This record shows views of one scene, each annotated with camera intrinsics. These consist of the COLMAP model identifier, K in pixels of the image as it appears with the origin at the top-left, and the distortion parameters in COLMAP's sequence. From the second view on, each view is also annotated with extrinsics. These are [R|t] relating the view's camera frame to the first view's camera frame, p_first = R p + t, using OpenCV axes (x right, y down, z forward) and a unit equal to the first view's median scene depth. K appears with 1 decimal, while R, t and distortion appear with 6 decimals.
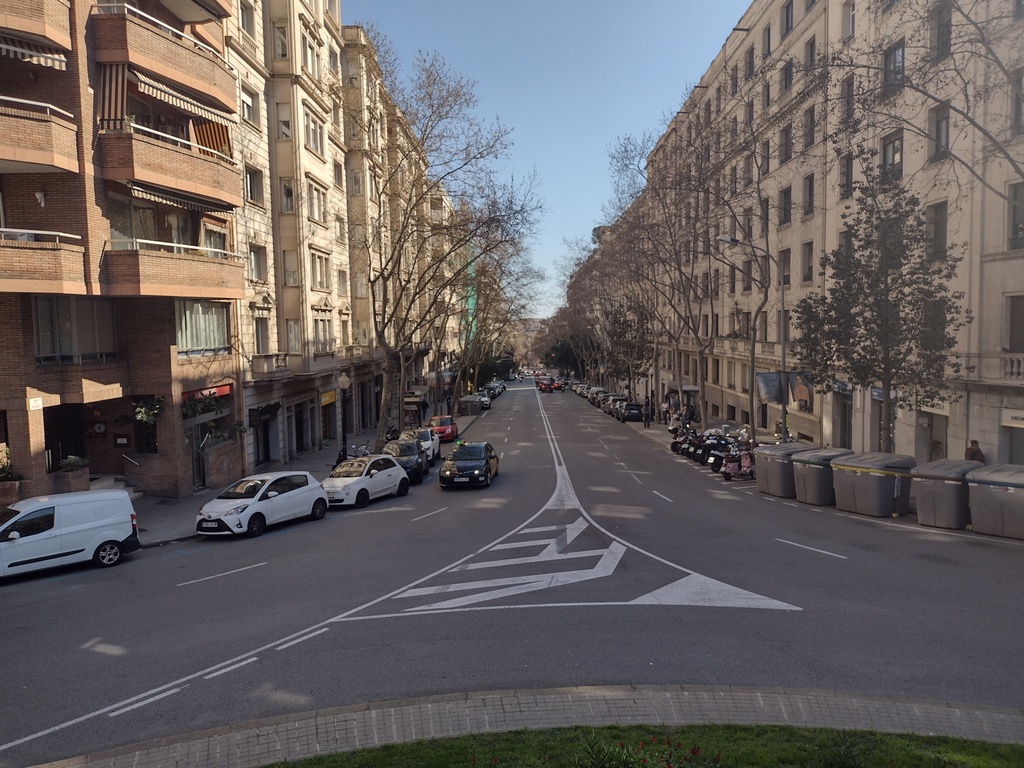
lens RADIAL K [[773.3, 0, 512.5], [0, 773.3, 385.9], [0, 0, 1]] dist [0.064630, -0.011641]
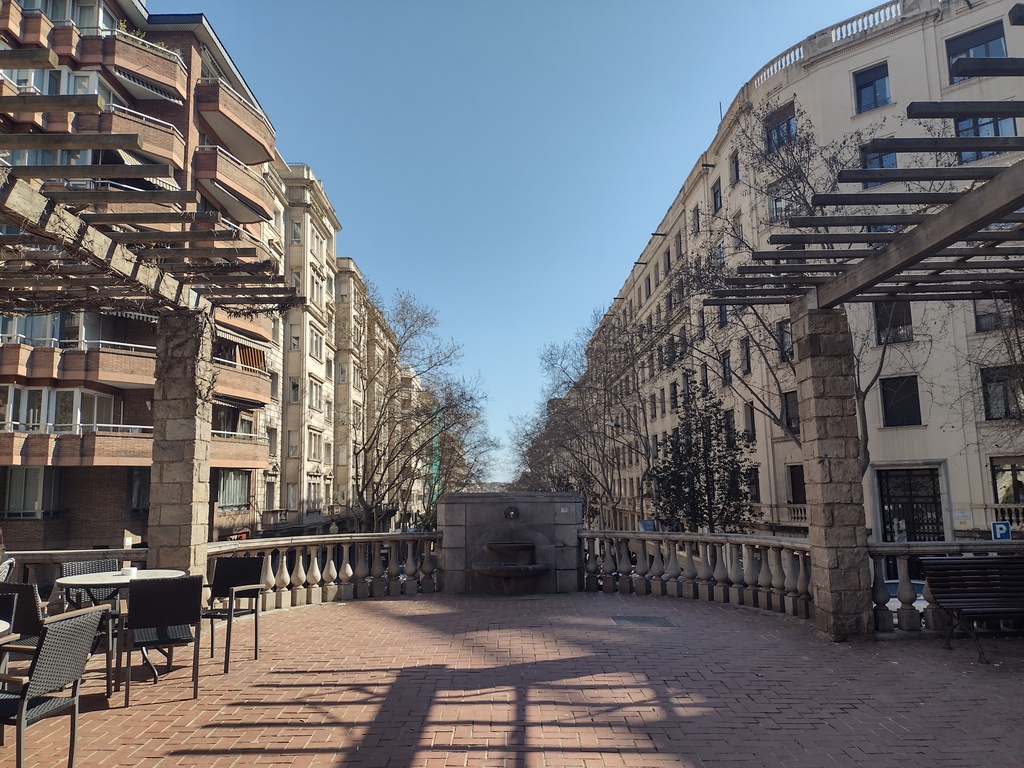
lens RADIAL K [[773.3, 0, 517.6], [0, 773.3, 383.0], [0, 0, 1]] dist [0.064630, -0.011641]
pose [[0.998782, 0.002207, 0.049285, 0.025833], [0.008370, 0.976938, -0.213358, 0.029822], [-0.048620, 0.213511, 0.975730, -0.305847]]
